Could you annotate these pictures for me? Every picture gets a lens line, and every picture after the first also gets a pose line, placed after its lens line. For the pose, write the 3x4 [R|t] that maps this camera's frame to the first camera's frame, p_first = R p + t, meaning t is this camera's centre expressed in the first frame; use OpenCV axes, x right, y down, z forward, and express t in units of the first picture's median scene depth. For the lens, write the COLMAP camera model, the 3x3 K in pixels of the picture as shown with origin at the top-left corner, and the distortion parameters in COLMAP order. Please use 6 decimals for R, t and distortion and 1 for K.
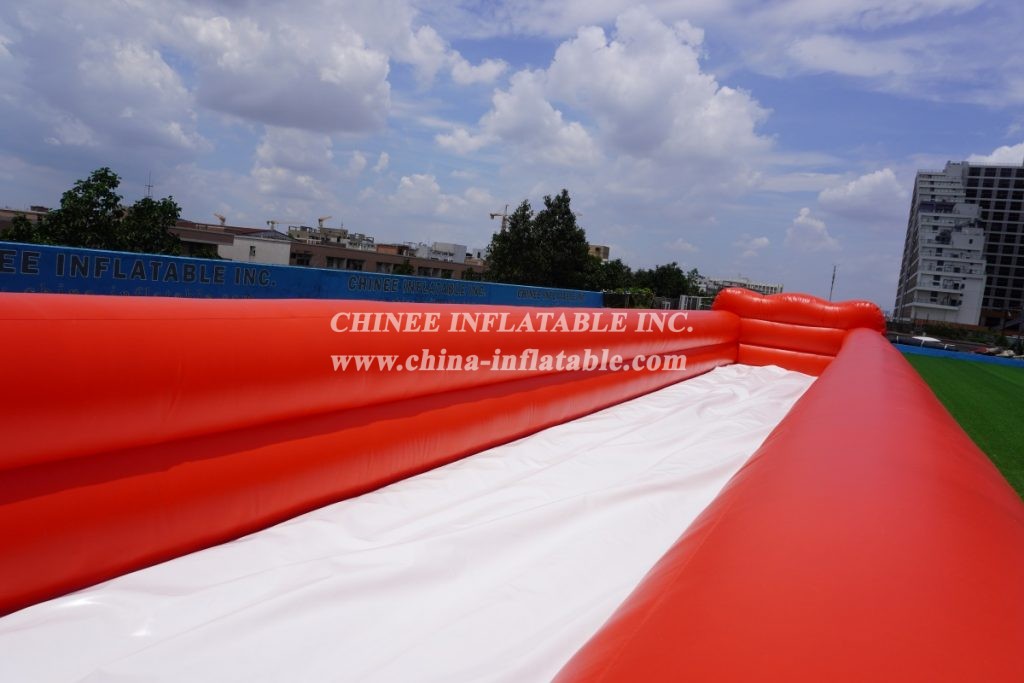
lens RADIAL K [[685.1, 0, 512.0], [0, 685.1, 341.5], [0, 0, 1]] dist [-0.006100, 0.002289]
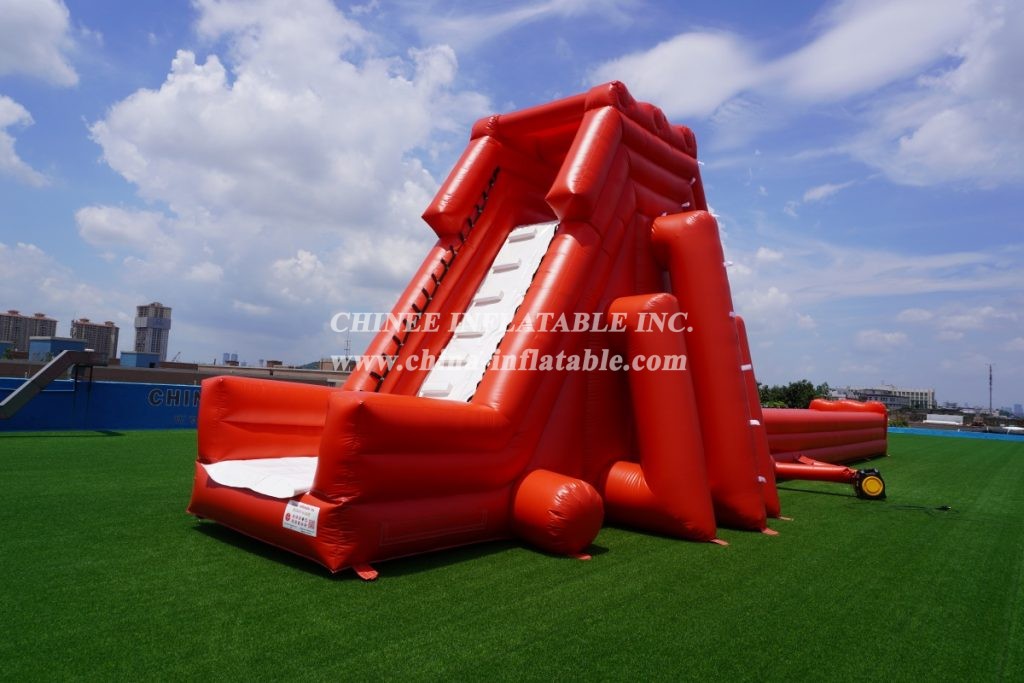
lens RADIAL K [[685.1, 0, 512.0], [0, 685.1, 341.5], [0, 0, 1]] dist [-0.006100, 0.002289]
pose [[0.982493, -0.072659, -0.171547, -0.050859], [0.040442, 0.982034, -0.184320, 0.018310], [0.181858, 0.174155, 0.967780, -0.241218]]
